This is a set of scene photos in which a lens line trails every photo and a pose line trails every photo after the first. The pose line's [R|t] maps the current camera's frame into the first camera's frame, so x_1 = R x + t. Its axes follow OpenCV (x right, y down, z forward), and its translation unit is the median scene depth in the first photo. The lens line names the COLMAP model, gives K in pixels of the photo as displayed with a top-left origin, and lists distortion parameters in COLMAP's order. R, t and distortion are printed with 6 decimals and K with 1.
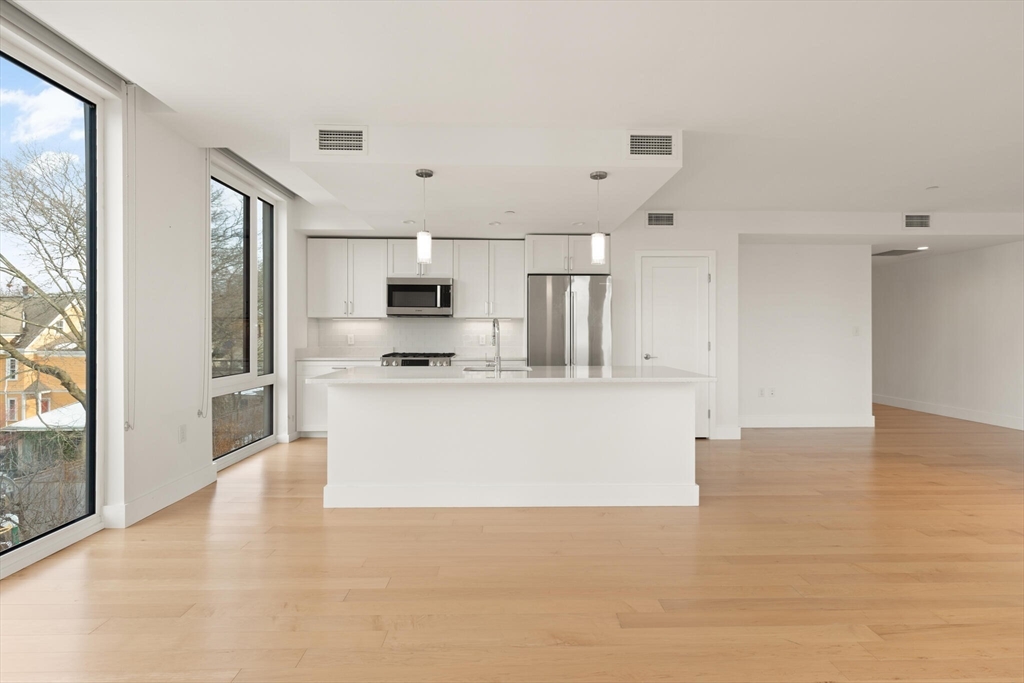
lens RADIAL K [[475.4, 0, 512.0], [0, 475.4, 341.5], [0, 0, 1]] dist [0.000350, 0.000317]
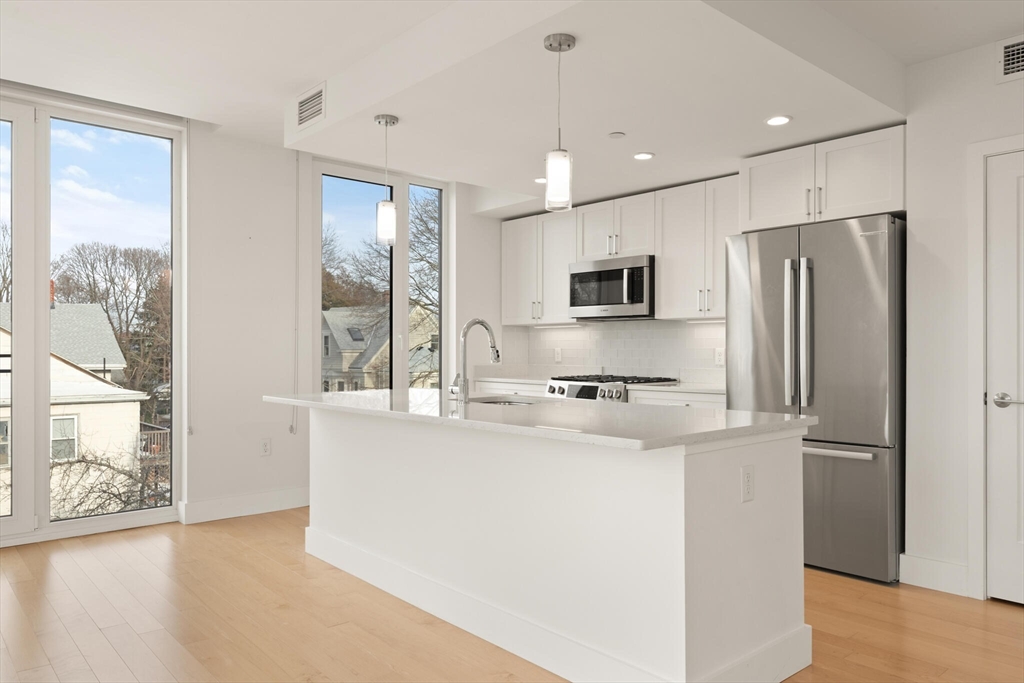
lens RADIAL K [[716.8, 0, 513.8], [0, 716.8, 354.1], [0, 0, 1]] dist [-0.001818, -0.000224]
pose [[0.628592, 0.005369, -0.777717, 0.492189], [-0.014549, 0.999882, -0.004856, 0.001007], [0.777599, 0.014367, 0.628596, 0.297988]]
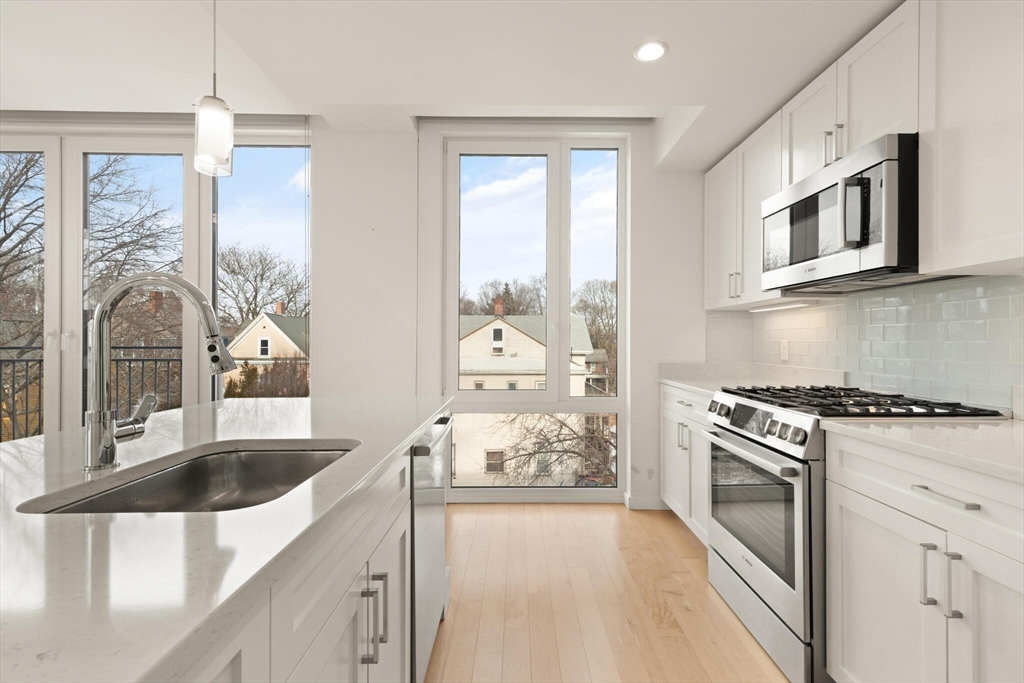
lens RADIAL K [[475.4, 0, 512.0], [0, 475.4, 341.5], [0, 0, 1]] dist [0.000350, 0.000317]
pose [[-0.039703, -0.002280, -0.999209, 0.163774], [-0.014471, 0.999894, -0.001707, -0.008865], [0.999107, 0.014392, -0.039732, 0.808482]]
